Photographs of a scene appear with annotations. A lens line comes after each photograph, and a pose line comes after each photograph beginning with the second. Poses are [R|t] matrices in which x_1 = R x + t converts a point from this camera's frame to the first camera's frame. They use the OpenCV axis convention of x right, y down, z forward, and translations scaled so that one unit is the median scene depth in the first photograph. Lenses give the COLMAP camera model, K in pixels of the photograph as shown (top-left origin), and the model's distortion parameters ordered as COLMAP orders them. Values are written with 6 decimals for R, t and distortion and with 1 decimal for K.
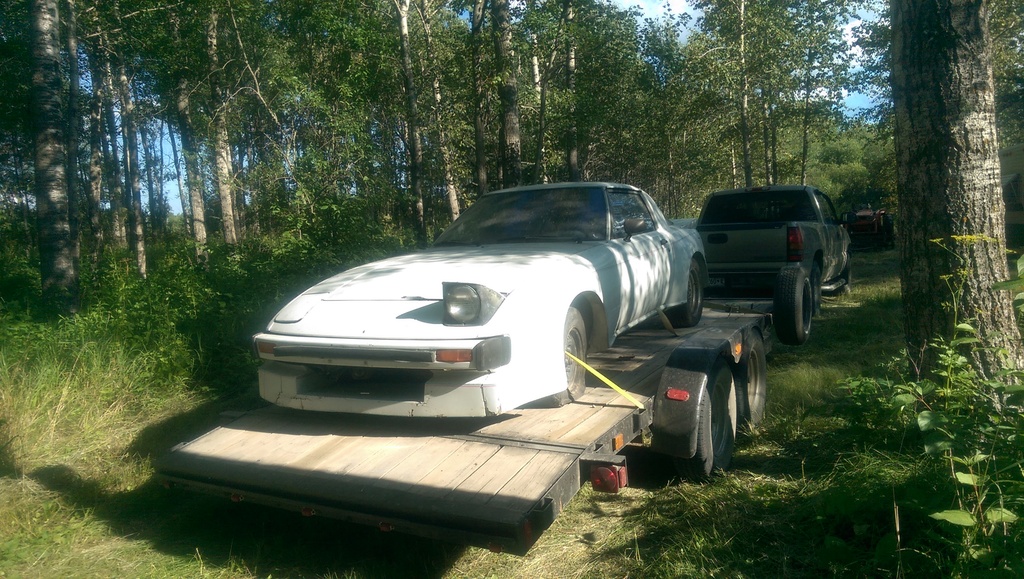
lens RADIAL K [[726.5, 0, 512.0], [0, 726.5, 289.5], [0, 0, 1]] dist [0.092831, -0.142139]
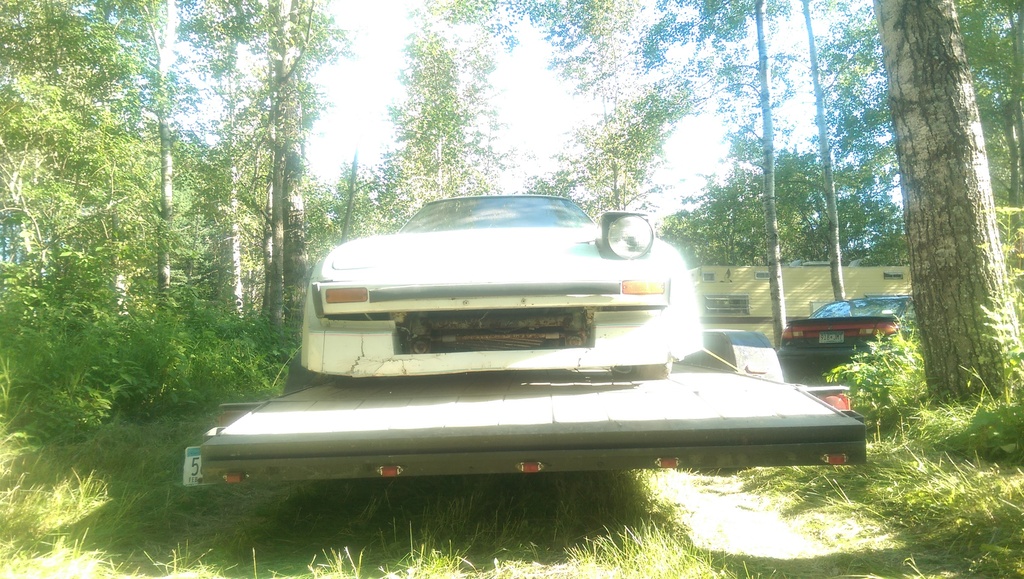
lens RADIAL K [[726.5, 0, 512.0], [0, 726.5, 289.5], [0, 0, 1]] dist [0.092831, -0.142139]
pose [[0.882809, 0.069319, 0.464589, -0.613964], [0.020405, 0.982459, -0.185361, 0.248346], [-0.469289, 0.173118, 0.865909, 0.318789]]
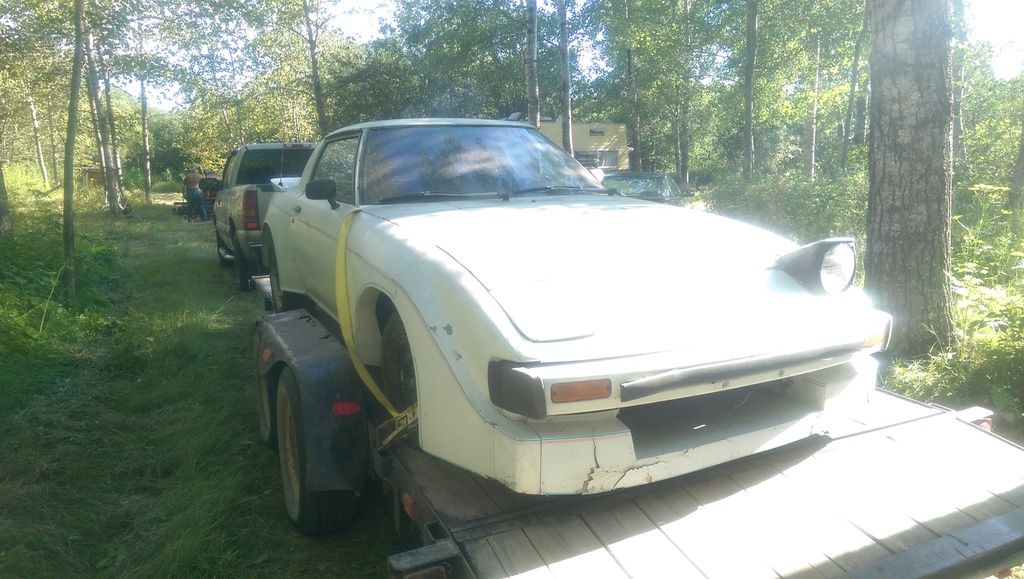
lens RADIAL K [[726.5, 0, 512.0], [0, 726.5, 289.5], [0, 0, 1]] dist [0.092831, -0.142139]
pose [[0.568033, -0.101916, 0.816671, -0.898475], [0.061682, 0.994784, 0.081240, -0.042844], [-0.820691, 0.004227, 0.571356, 0.862319]]
